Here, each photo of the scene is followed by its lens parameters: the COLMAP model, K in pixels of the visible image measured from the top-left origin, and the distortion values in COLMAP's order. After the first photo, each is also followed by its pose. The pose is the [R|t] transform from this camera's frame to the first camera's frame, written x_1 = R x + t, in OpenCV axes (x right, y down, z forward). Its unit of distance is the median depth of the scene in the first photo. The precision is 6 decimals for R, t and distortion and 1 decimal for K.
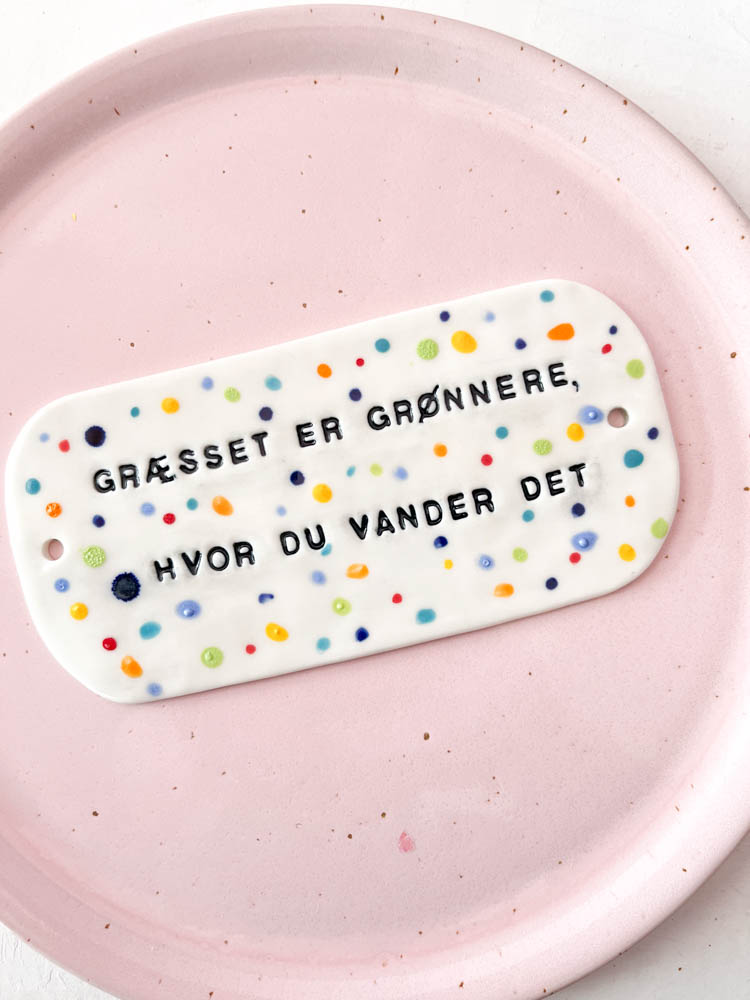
lens RADIAL K [[775.5, 0, 389.7], [0, 775.5, 531.3], [0, 0, 1]] dist [-0.005188, -0.048116]
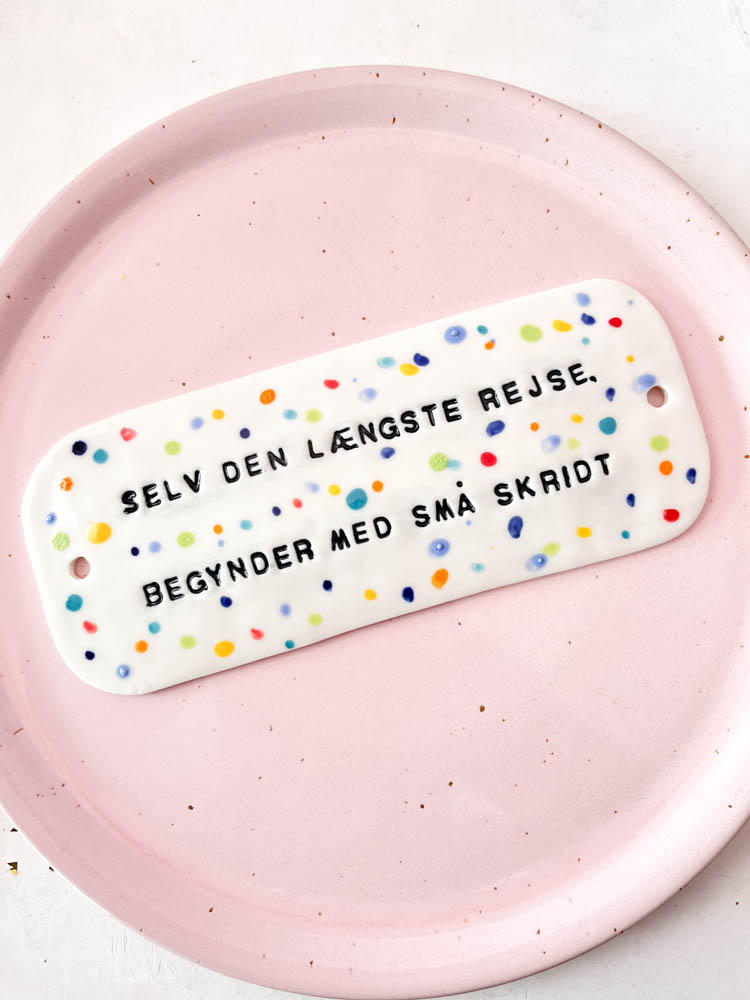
lens RADIAL K [[775.5, 0, 389.7], [0, 775.5, 526.9], [0, 0, 1]] dist [-0.005188, -0.048116]
pose [[0.994837, -0.100479, -0.014234, -0.041920], [0.099961, 0.994433, -0.033325, 0.031587], [0.017504, 0.031730, 0.999343, -0.112309]]
